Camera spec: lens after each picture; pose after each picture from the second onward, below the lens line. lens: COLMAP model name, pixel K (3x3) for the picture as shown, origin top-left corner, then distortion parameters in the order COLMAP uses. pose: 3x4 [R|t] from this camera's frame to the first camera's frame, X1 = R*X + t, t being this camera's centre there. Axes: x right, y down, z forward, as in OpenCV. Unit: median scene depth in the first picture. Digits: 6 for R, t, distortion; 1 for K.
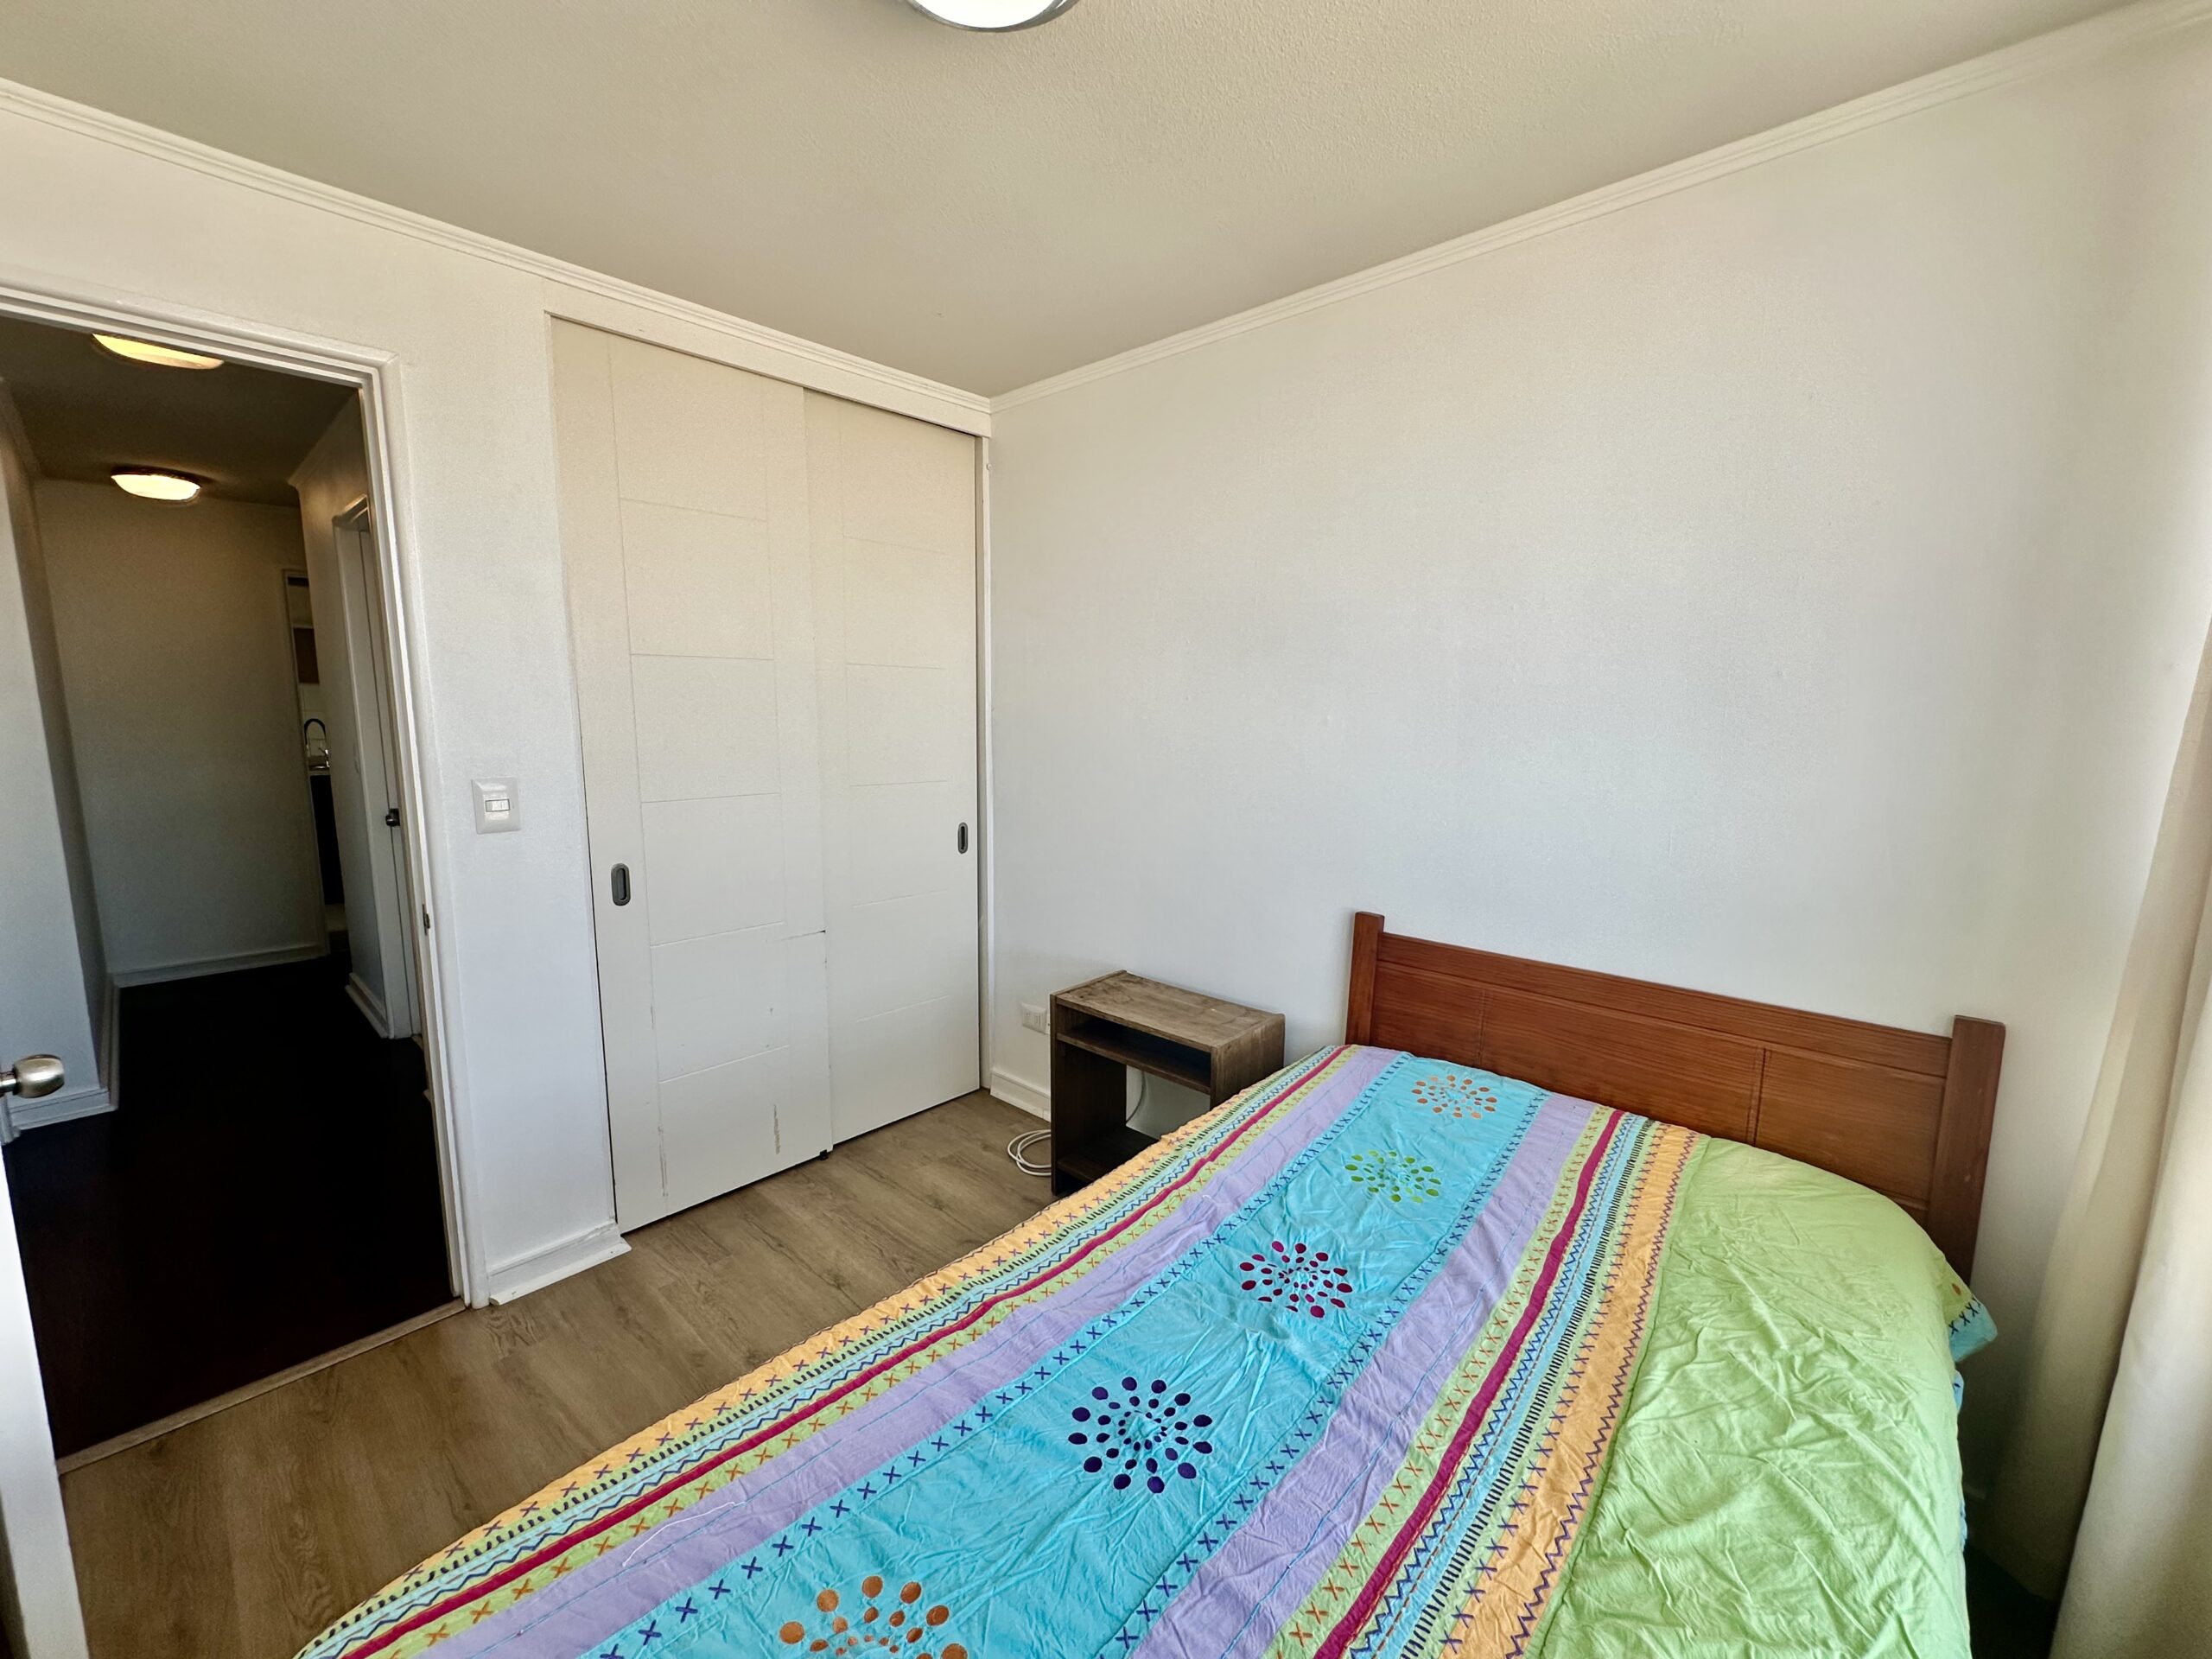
lens RADIAL K [[882.4, 0, 1109.4], [0, 882.4, 828.2], [0, 0, 1]] dist [-0.003716, 0.001336]
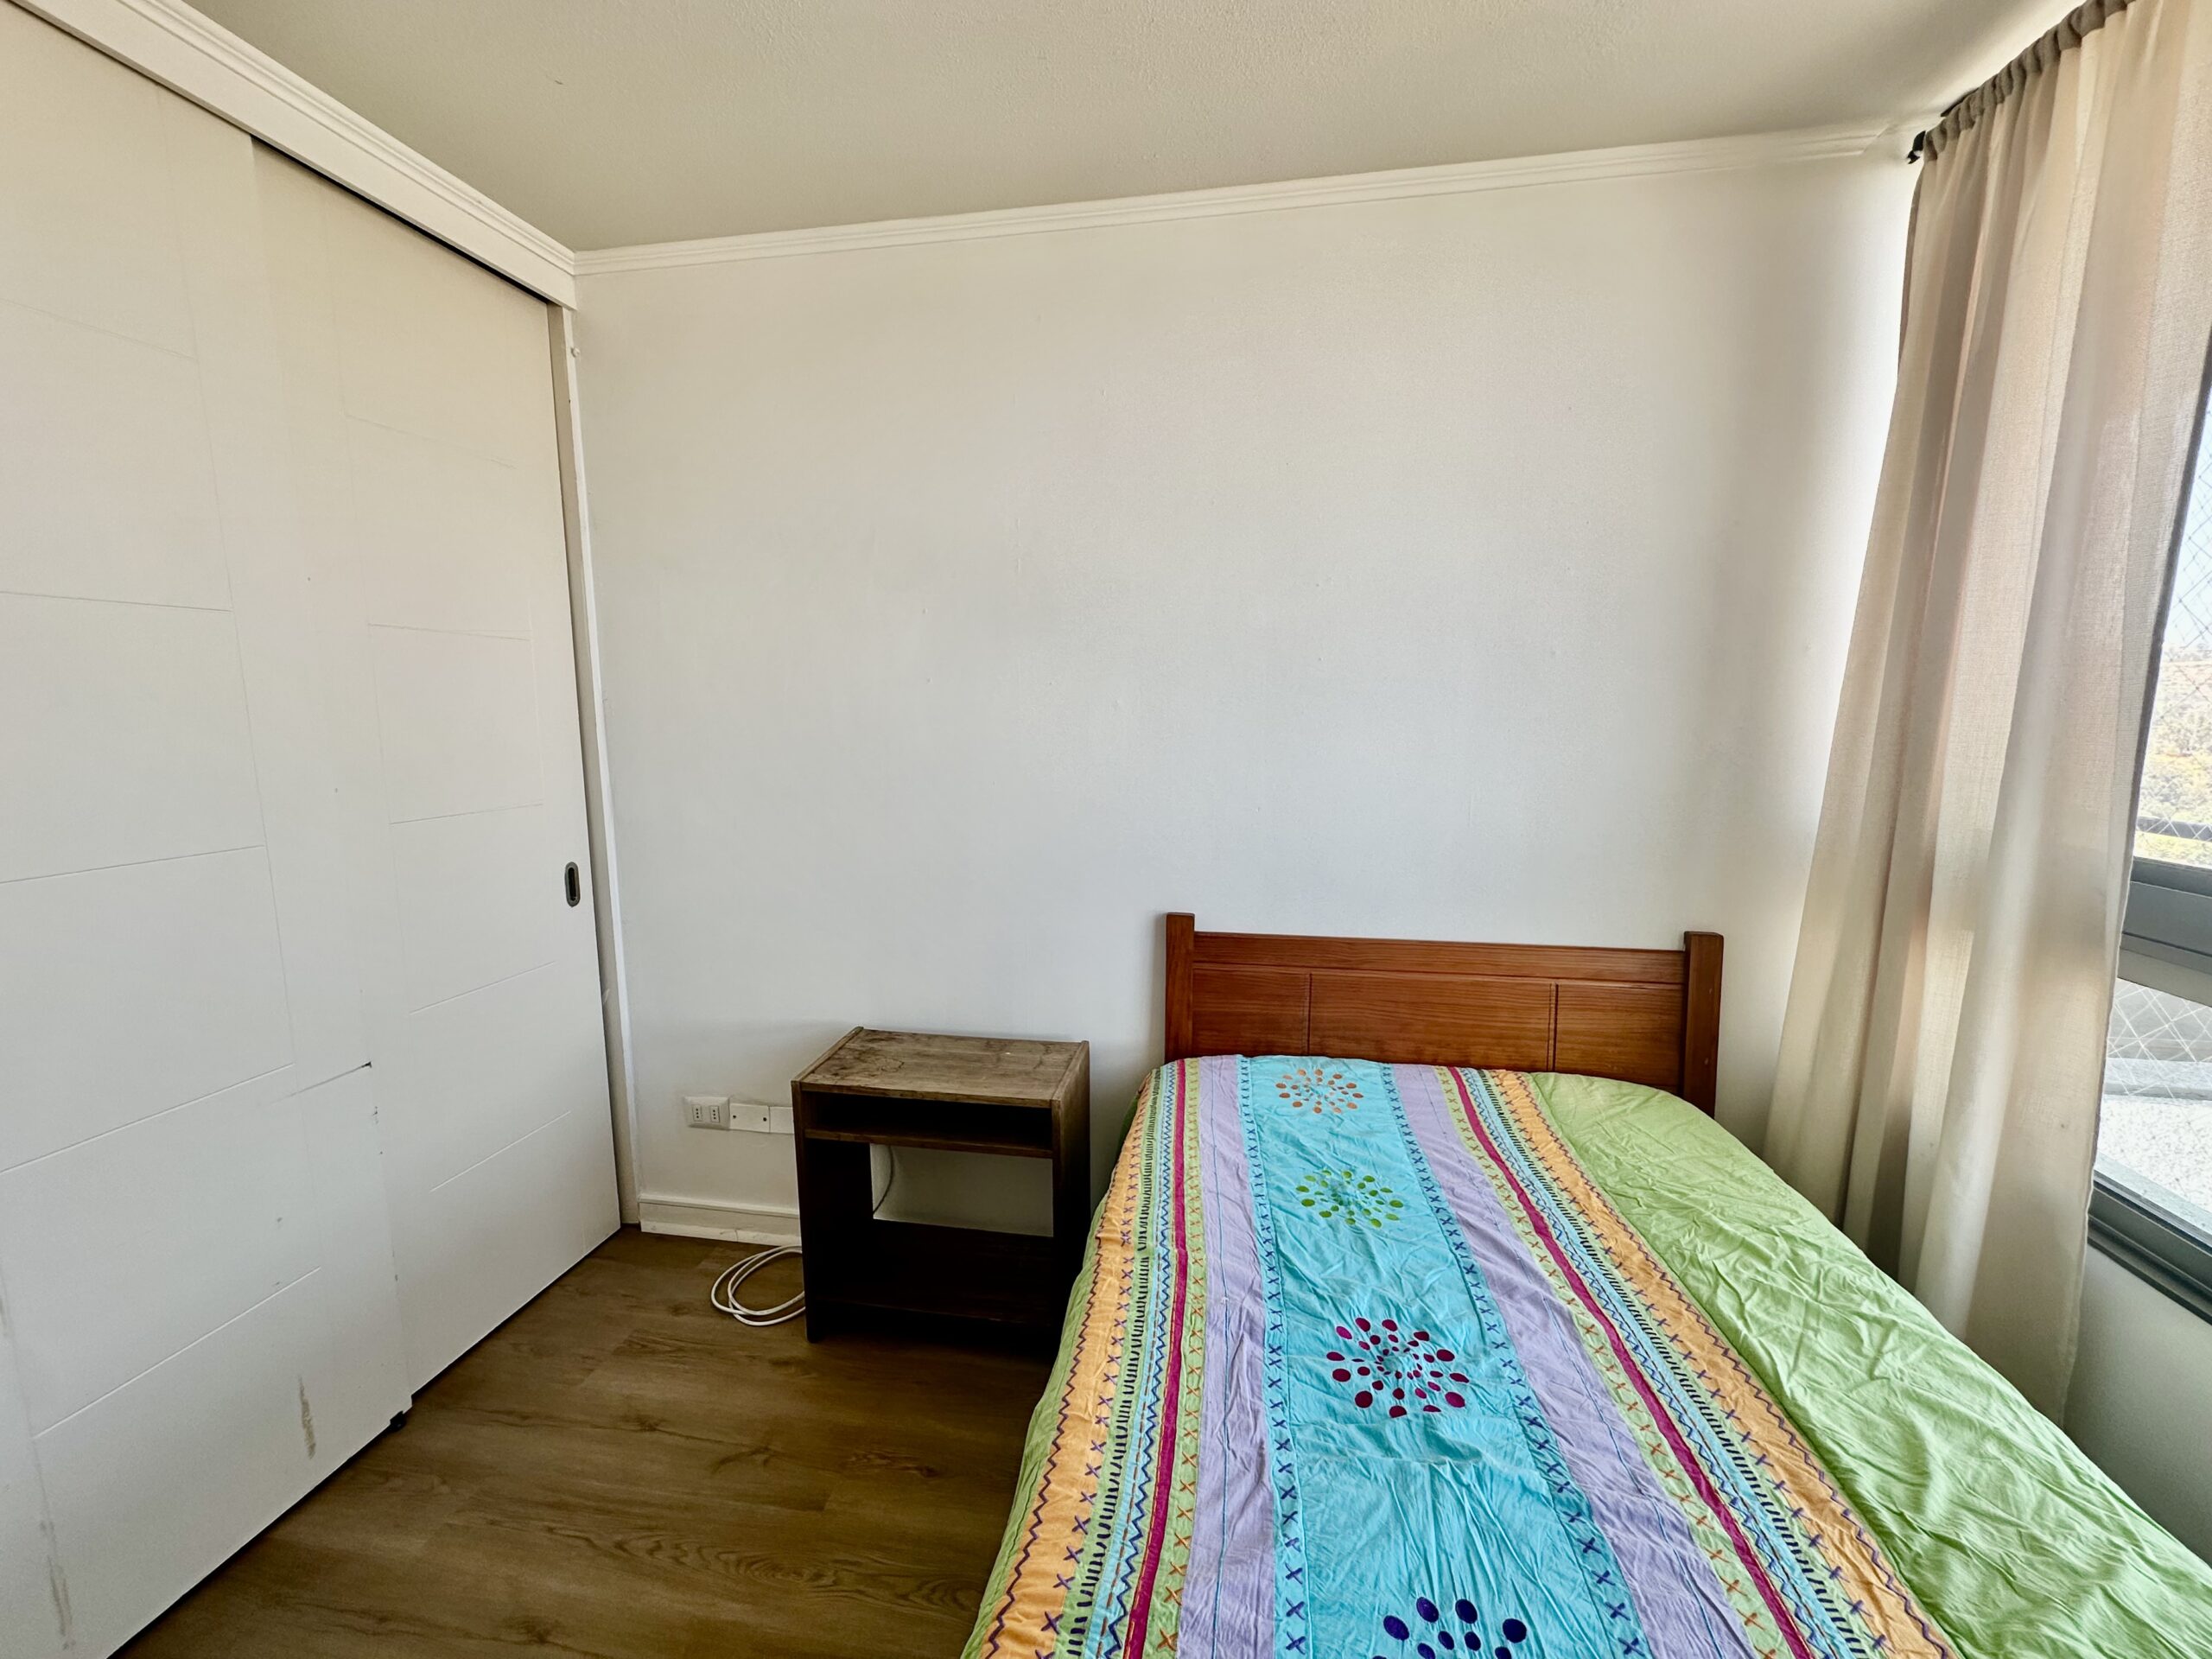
lens RADIAL K [[882.4, 0, 1098.0], [0, 882.4, 828.3], [0, 0, 1]] dist [-0.003716, 0.001336]
pose [[0.844332, -0.085622, 0.528935, -0.301623], [0.084479, 0.996076, 0.026388, -0.026987], [-0.529119, 0.022404, 0.848252, 0.313791]]
